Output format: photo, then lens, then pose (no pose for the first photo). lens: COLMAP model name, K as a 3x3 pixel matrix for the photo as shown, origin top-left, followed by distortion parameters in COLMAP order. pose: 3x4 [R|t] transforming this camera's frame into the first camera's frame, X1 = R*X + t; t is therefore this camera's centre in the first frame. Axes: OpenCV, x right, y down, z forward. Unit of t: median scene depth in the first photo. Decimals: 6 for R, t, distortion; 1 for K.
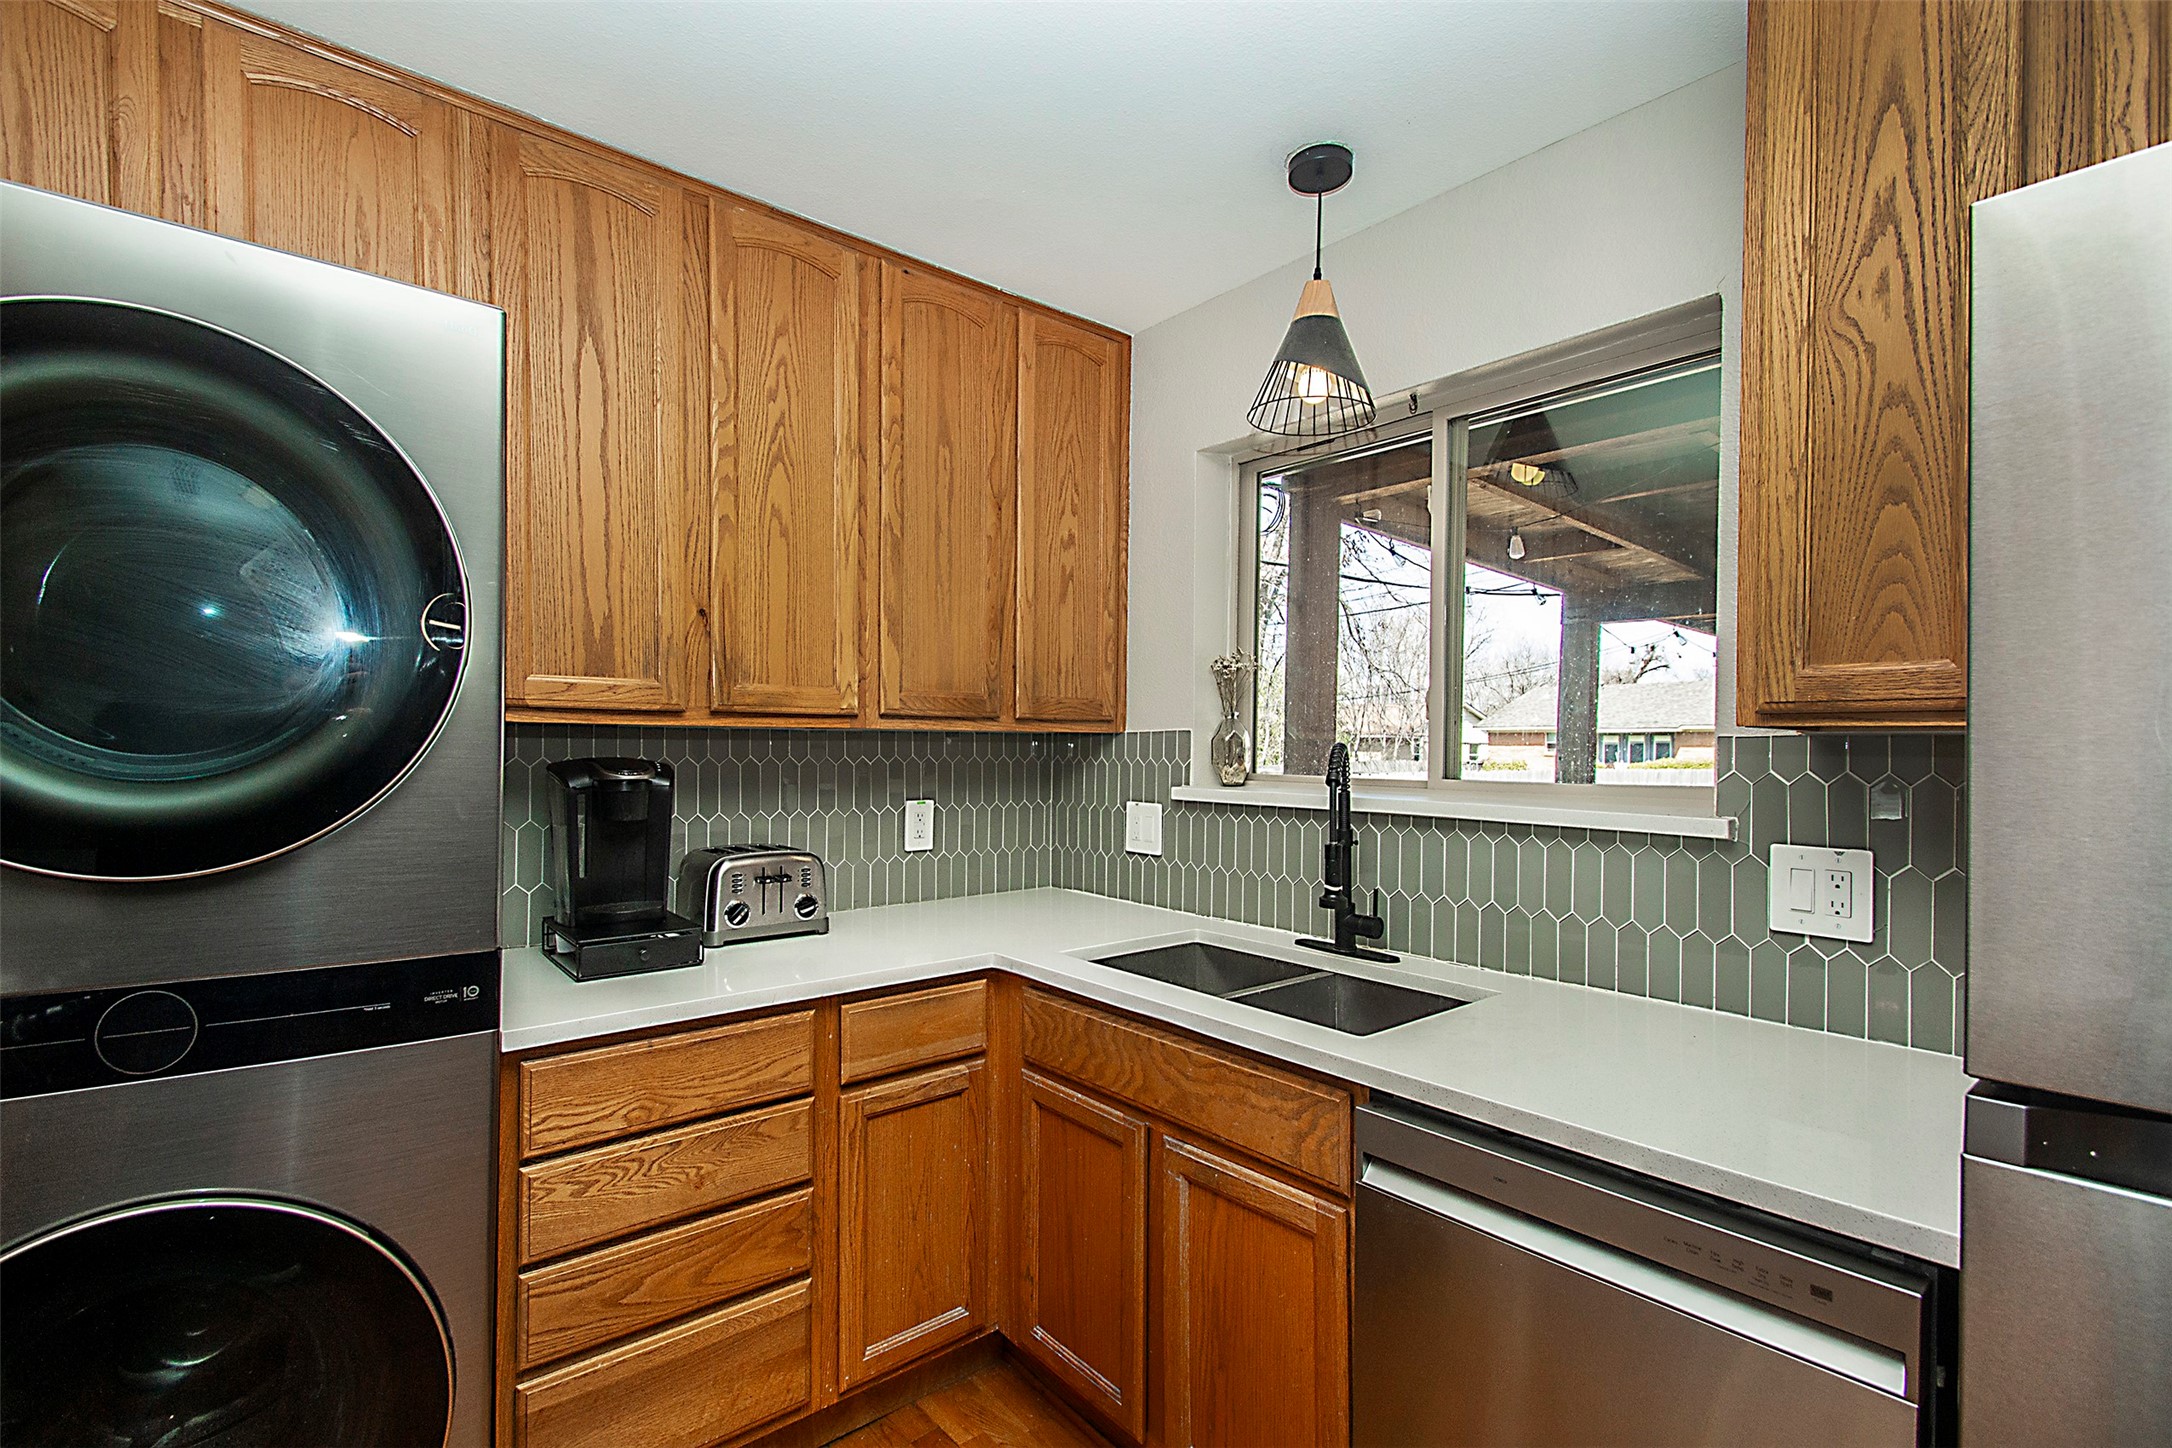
lens RADIAL K [[978.6, 0, 1118.4], [0, 978.6, 759.4], [0, 0, 1]] dist [0.016093, -0.003212]
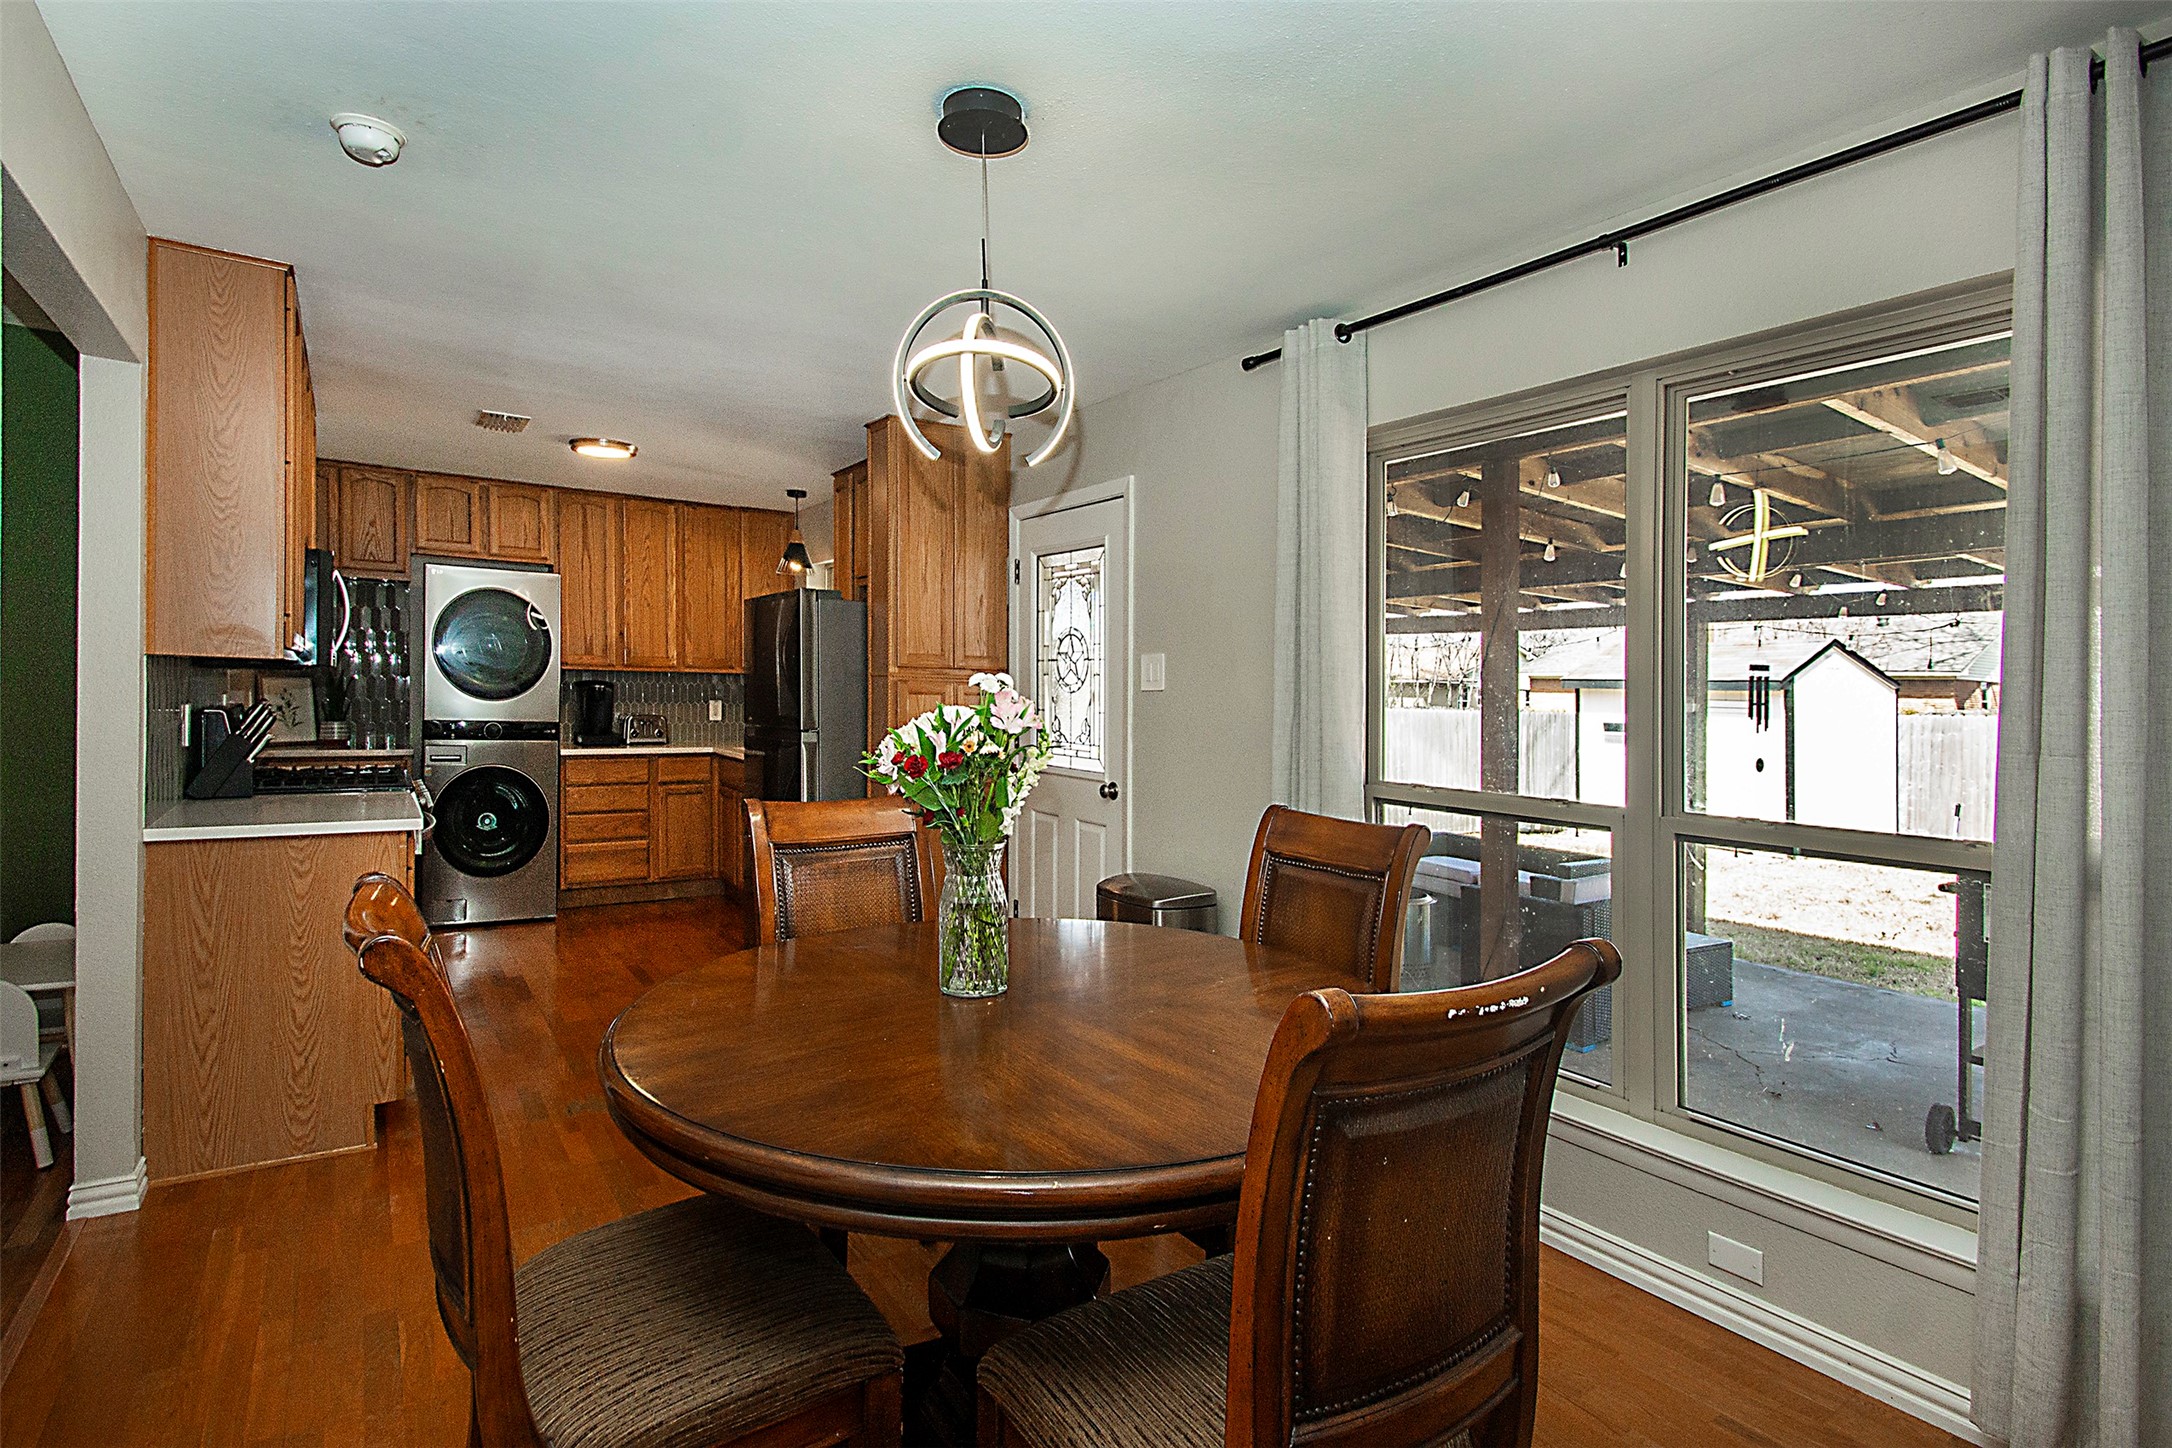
lens RADIAL K [[978.6, 0, 977.6], [0, 978.6, 743.8], [0, 0, 1]] dist [0.016093, -0.003212]
pose [[0.984385, 0.021222, -0.174747, 1.231629], [-0.013613, 0.998911, 0.044626, 0.042136], [0.175504, -0.041551, 0.983601, -1.860172]]
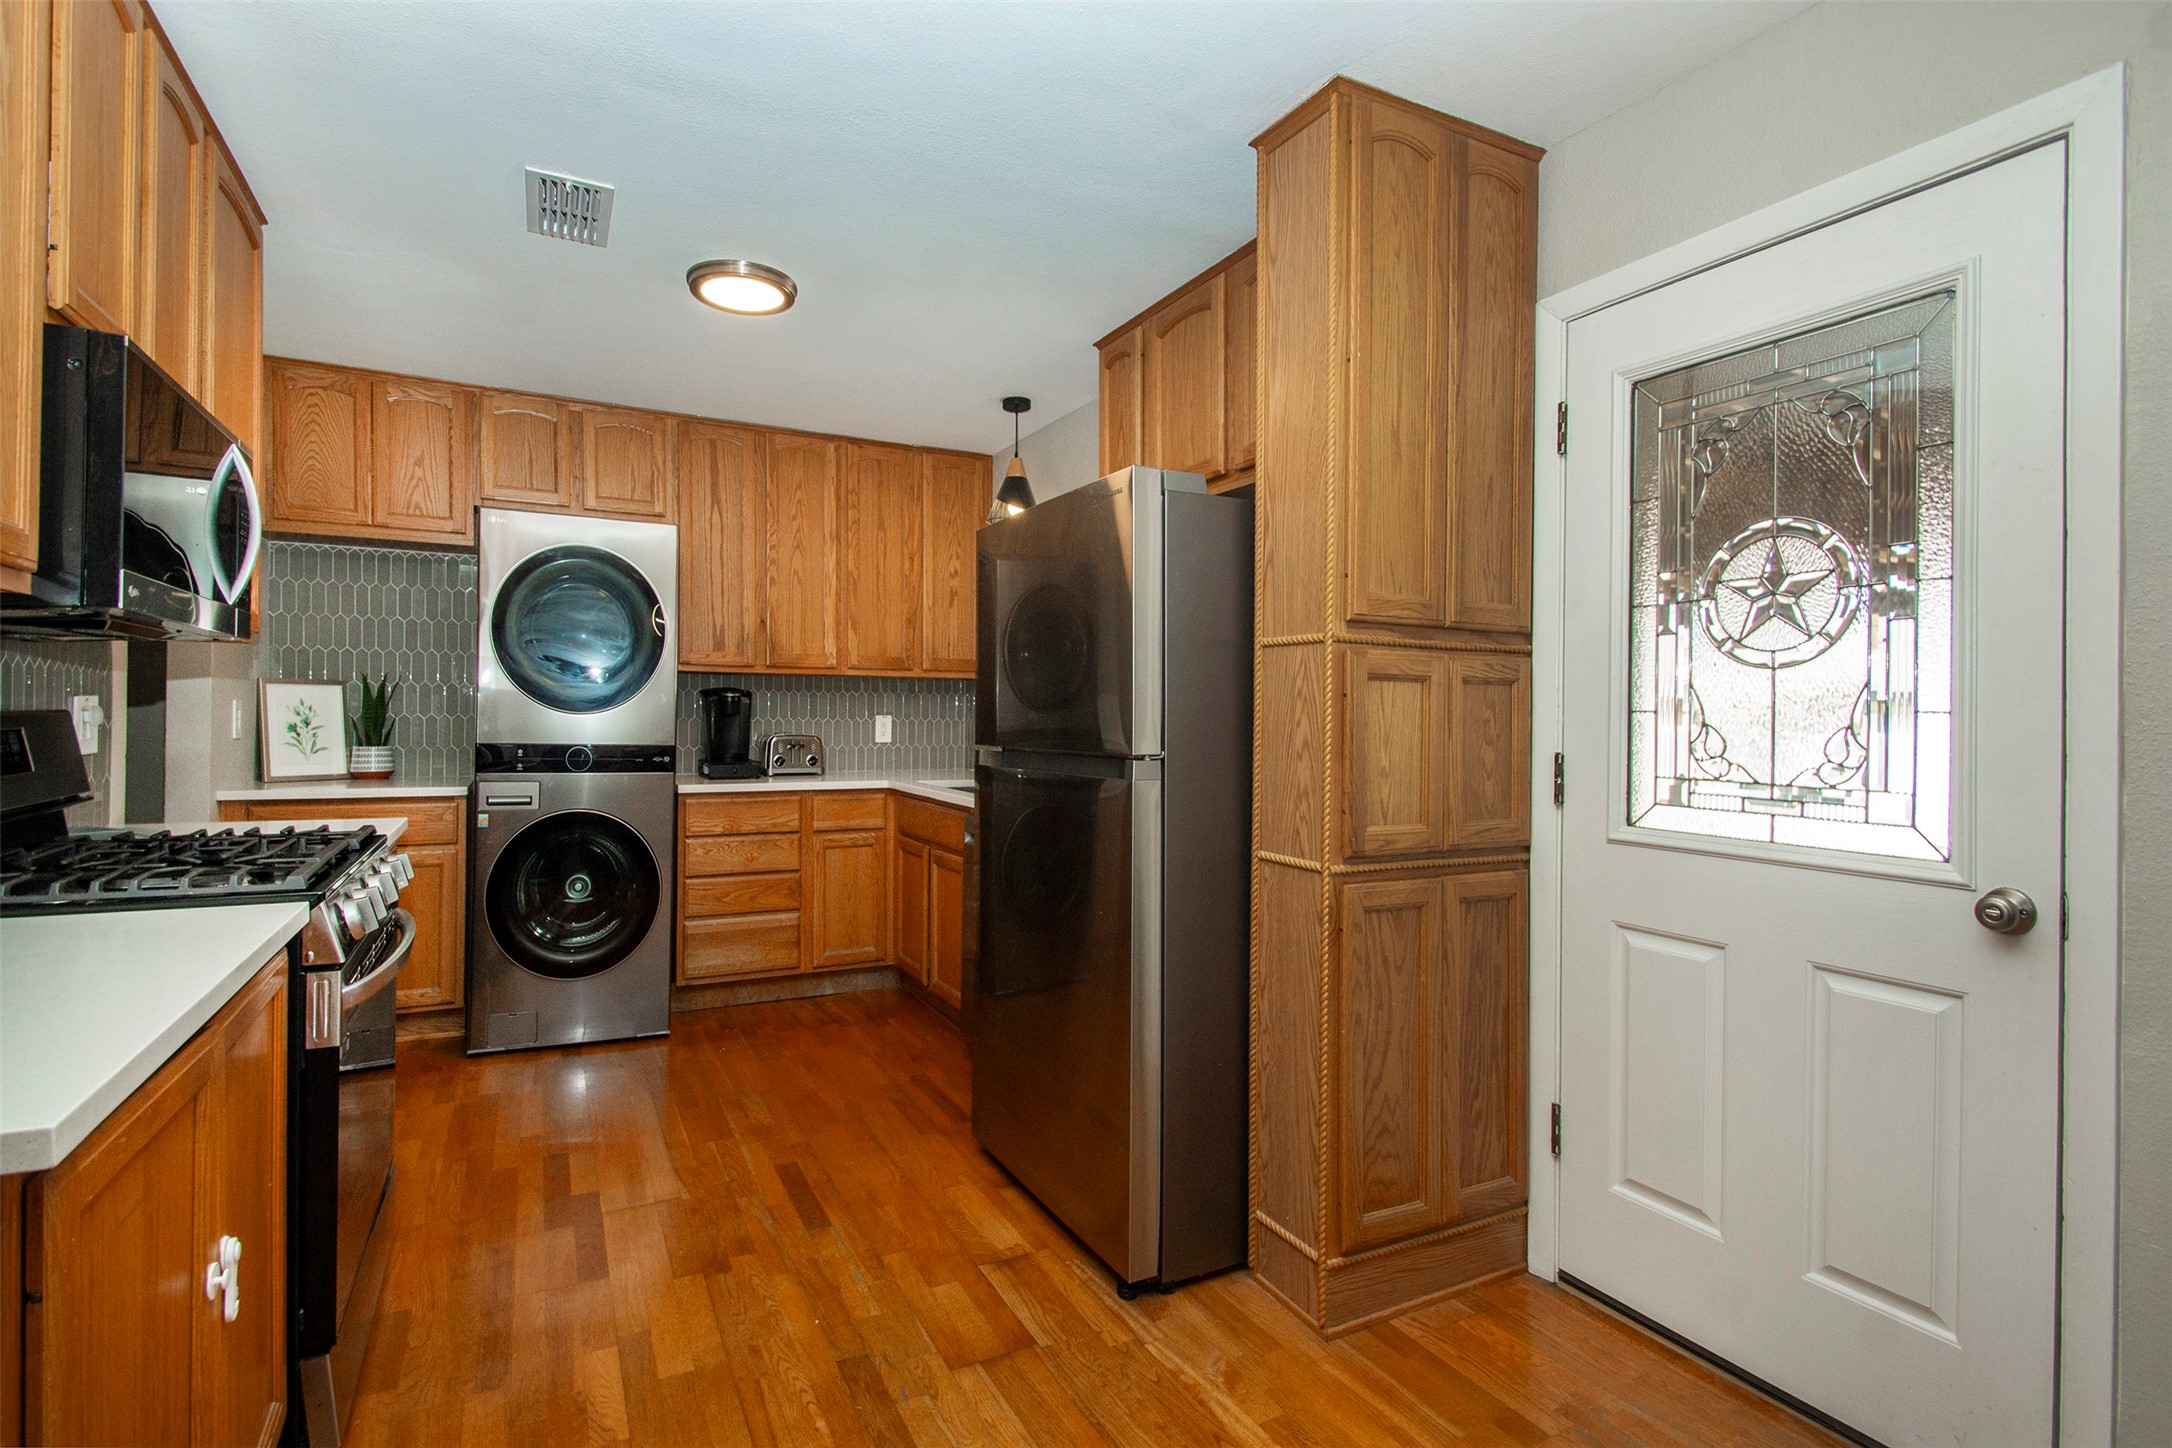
lens RADIAL K [[978.6, 0, 989.9], [0, 978.6, 738.4], [0, 0, 1]] dist [0.016093, -0.003212]
pose [[0.959922, 0.008793, -0.280128, 0.686267], [-0.004787, 0.999876, 0.014982, 0.076850], [0.280225, -0.013041, 0.959846, -0.972450]]
